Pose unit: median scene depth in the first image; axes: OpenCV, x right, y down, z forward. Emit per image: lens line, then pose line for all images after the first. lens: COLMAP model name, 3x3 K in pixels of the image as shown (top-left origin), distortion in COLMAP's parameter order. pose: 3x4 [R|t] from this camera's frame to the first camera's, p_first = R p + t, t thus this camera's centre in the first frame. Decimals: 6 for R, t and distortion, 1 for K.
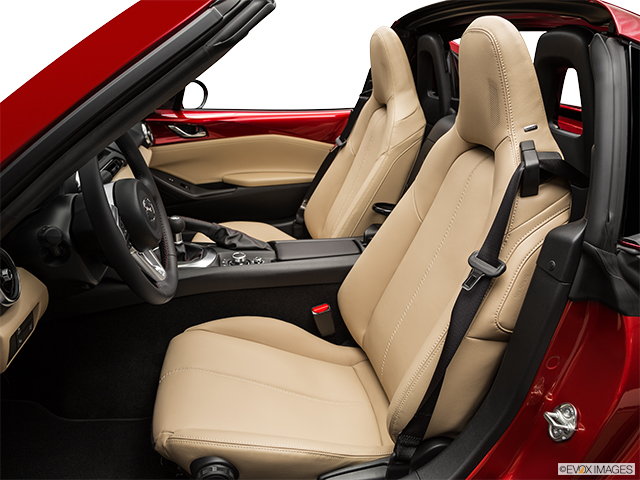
lens RADIAL K [[479.6, 0, 321.6], [0, 479.6, 239.1], [0, 0, 1]] dist [-0.125652, 0.044398]
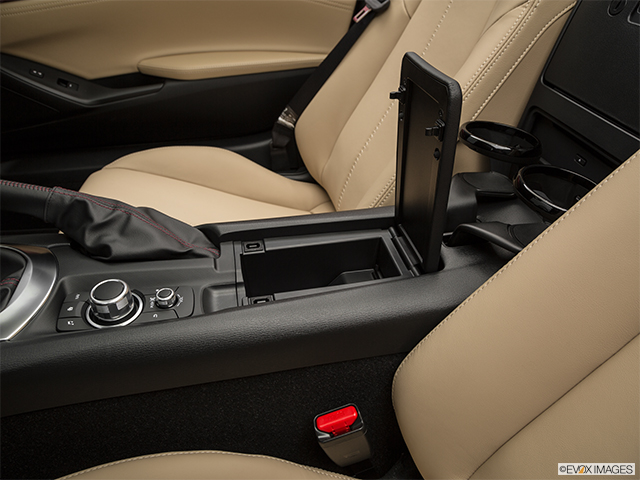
lens RADIAL K [[479.6, 0, 319.8], [0, 479.6, 244.5], [0, 0, 1]] dist [-0.125652, 0.044398]
pose [[0.999646, -0.020148, 0.017367, -0.014554], [0.015446, 0.971223, 0.237671, -0.055109], [-0.021656, -0.237318, 0.971190, 0.459241]]
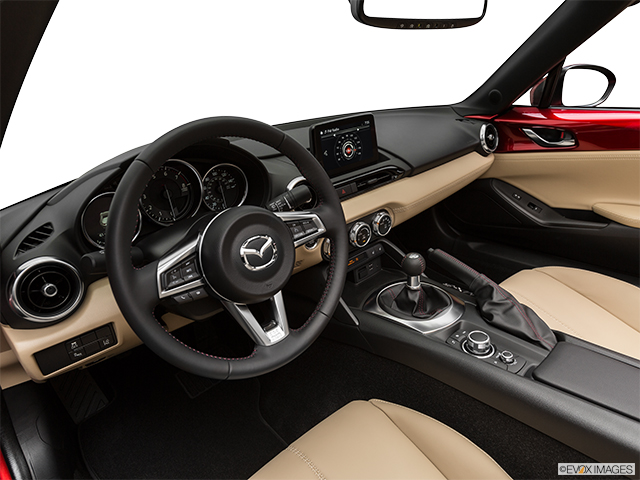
lens RADIAL K [[401.4, 0, 323.9], [0, 401.4, 245.3], [0, 0, 1]] dist [-0.008551, -0.000560]
pose [[0.526935, 0.268008, -0.806543, 0.087275], [-0.215377, 0.960111, 0.178326, -0.096533], [0.822163, 0.079745, 0.563639, 0.346424]]
